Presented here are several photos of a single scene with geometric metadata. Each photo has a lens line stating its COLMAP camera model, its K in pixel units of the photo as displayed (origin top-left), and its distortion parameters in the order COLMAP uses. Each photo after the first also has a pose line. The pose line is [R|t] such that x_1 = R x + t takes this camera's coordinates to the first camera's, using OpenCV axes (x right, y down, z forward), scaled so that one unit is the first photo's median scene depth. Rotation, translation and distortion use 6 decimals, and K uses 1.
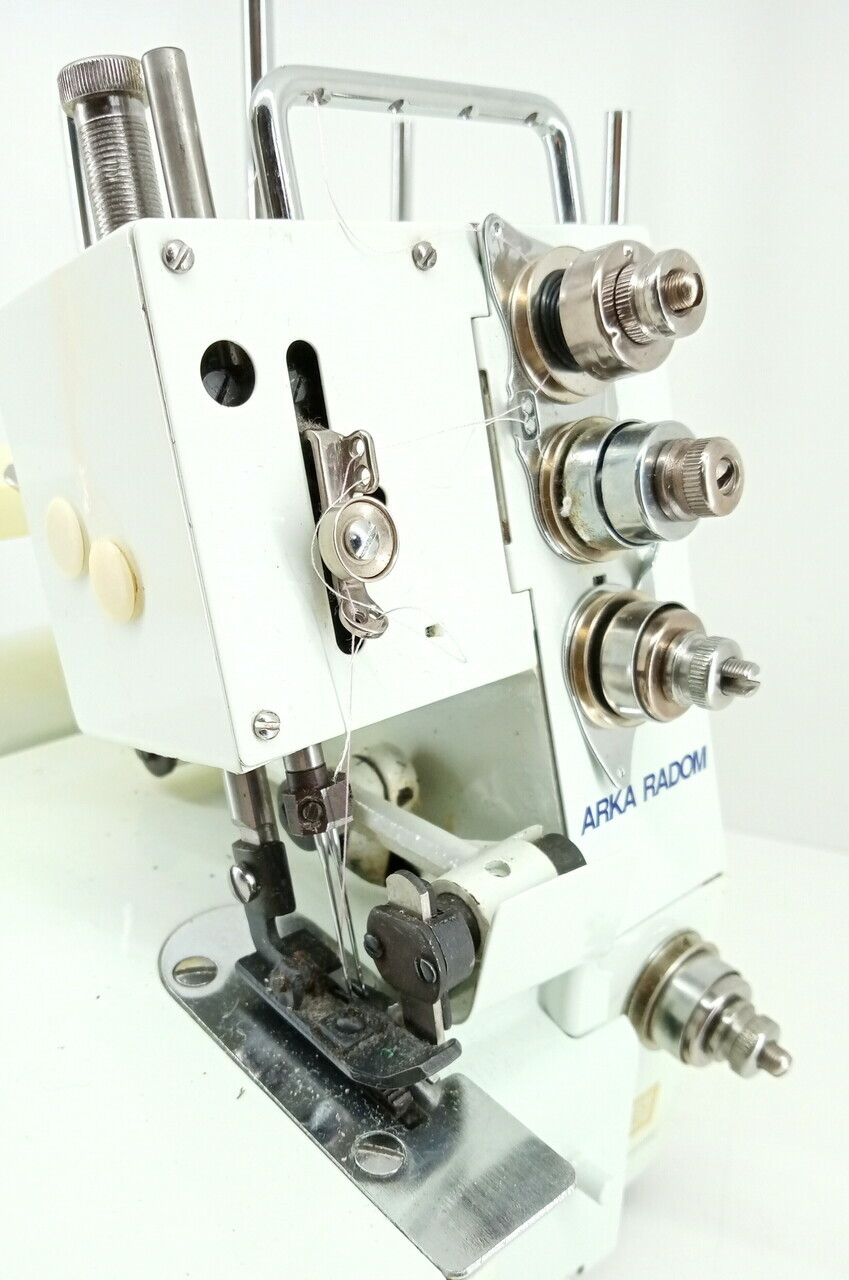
lens RADIAL K [[1145.5, 0, 425.6], [0, 1145.5, 724.5], [0, 0, 1]] dist [0.121857, -0.348261]
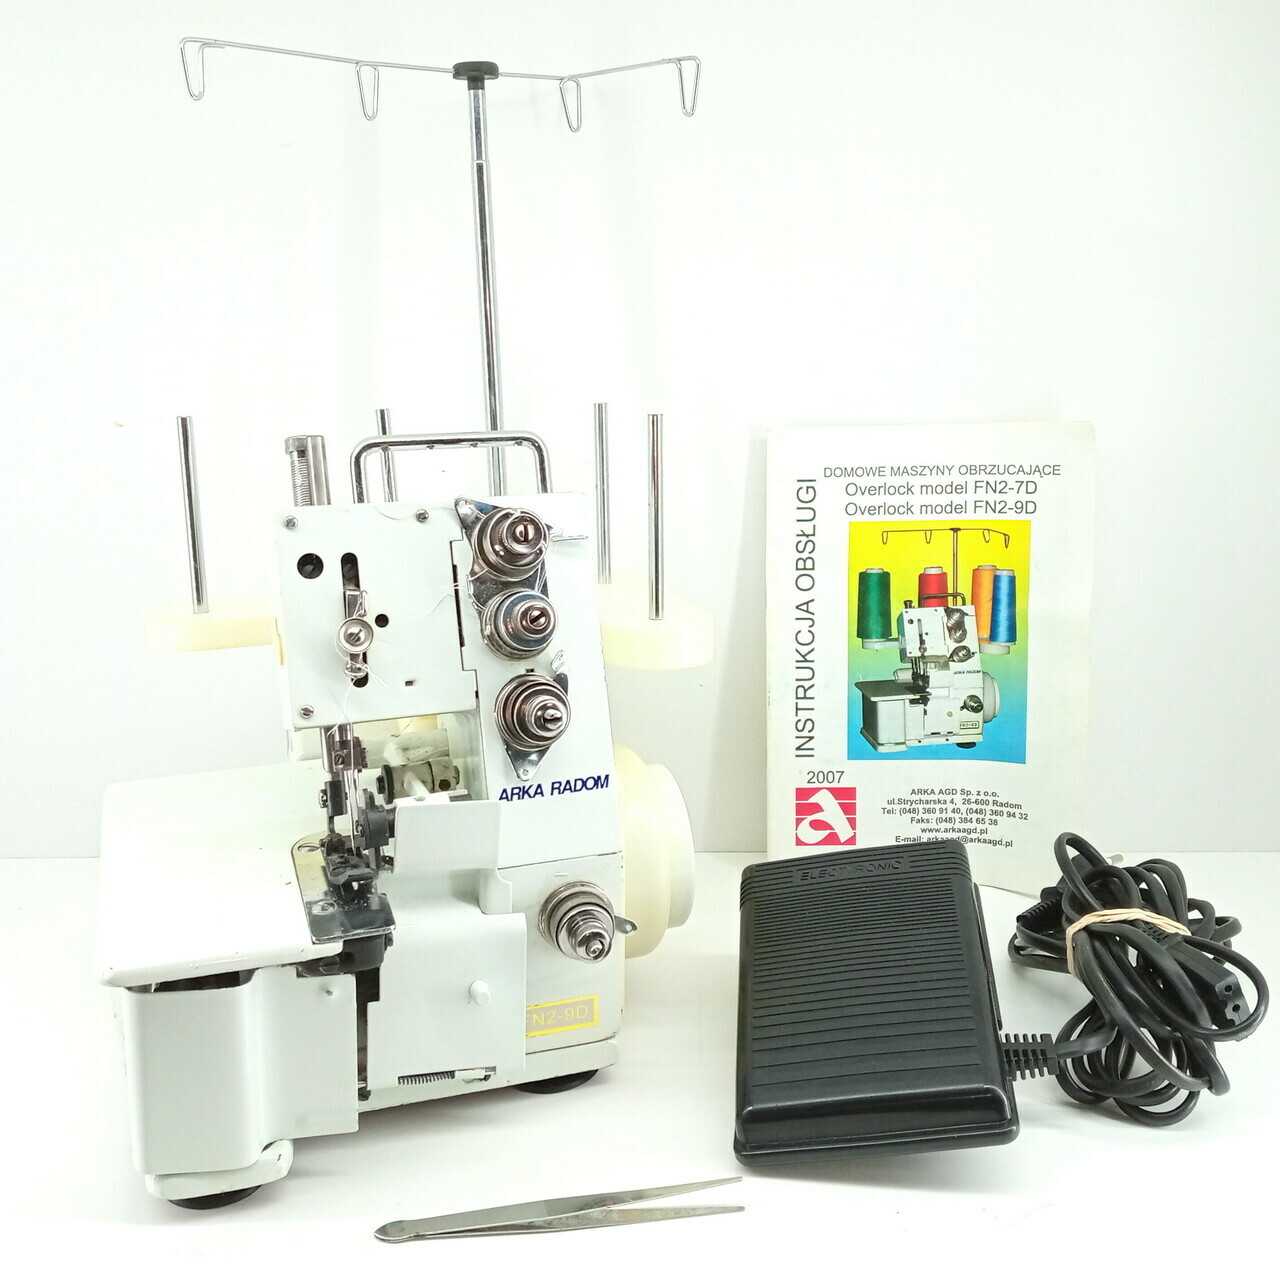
lens RADIAL K [[1394.6, 0, 640.0], [0, 1394.6, 640.0], [0, 0, 1]] dist [0.124691, -0.013775]
pose [[0.910063, 0.058792, -0.410278, 1.367644], [-0.142908, 0.973696, -0.177464, 0.225712], [0.389053, 0.220136, 0.894527, -1.098732]]
